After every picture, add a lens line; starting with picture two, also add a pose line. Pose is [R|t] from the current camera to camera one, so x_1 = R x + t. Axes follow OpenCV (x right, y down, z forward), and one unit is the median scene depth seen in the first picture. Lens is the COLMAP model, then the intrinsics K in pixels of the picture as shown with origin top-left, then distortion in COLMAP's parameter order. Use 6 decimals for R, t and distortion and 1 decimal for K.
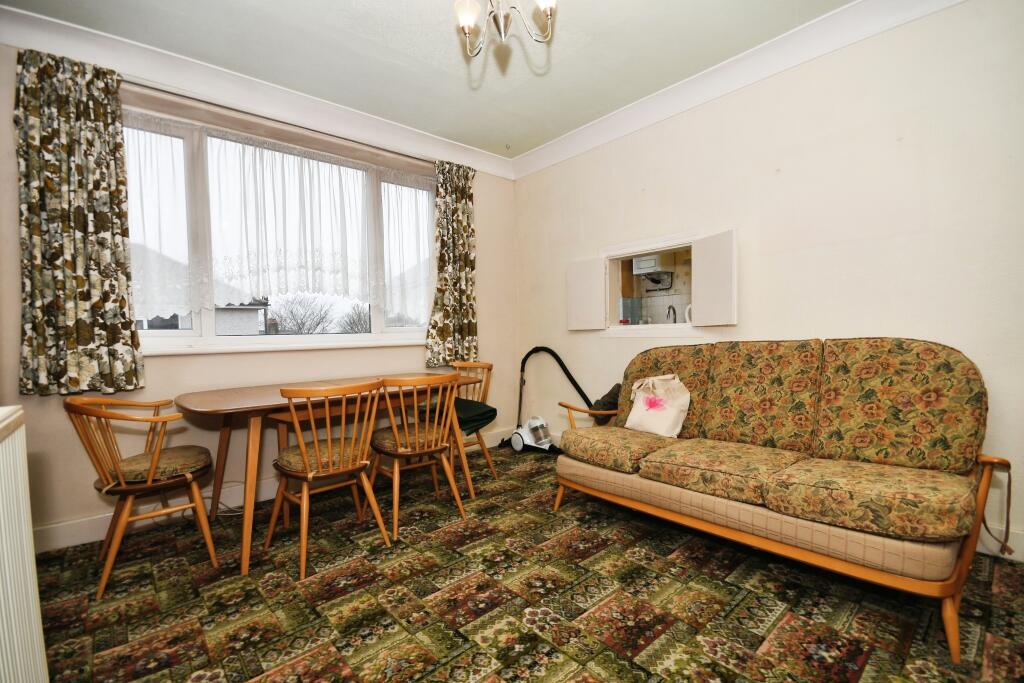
lens RADIAL K [[447.1, 0, 510.7], [0, 447.1, 342.8], [0, 0, 1]] dist [-0.003181, -0.000656]
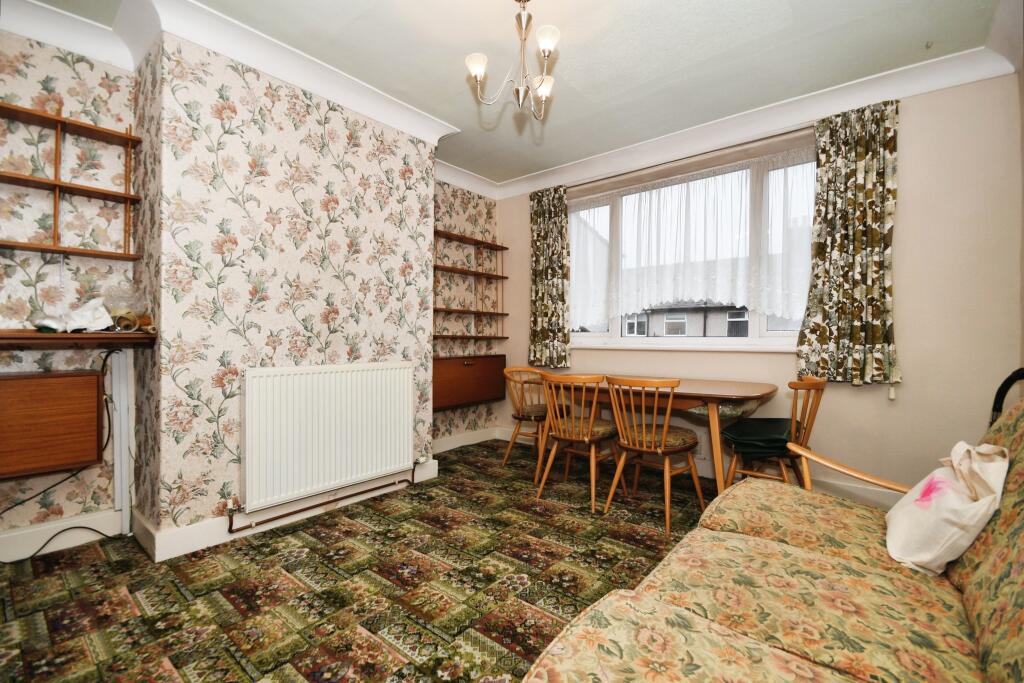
lens RADIAL K [[452.1, 0, 511.7], [0, 452.1, 337.5], [0, 0, 1]] dist [-0.017565, -0.000258]
pose [[0.156273, 0.020389, -0.987503, 0.866005], [-0.029046, 0.999449, 0.016039, -0.034235], [0.987287, 0.026176, 0.156779, 0.554471]]
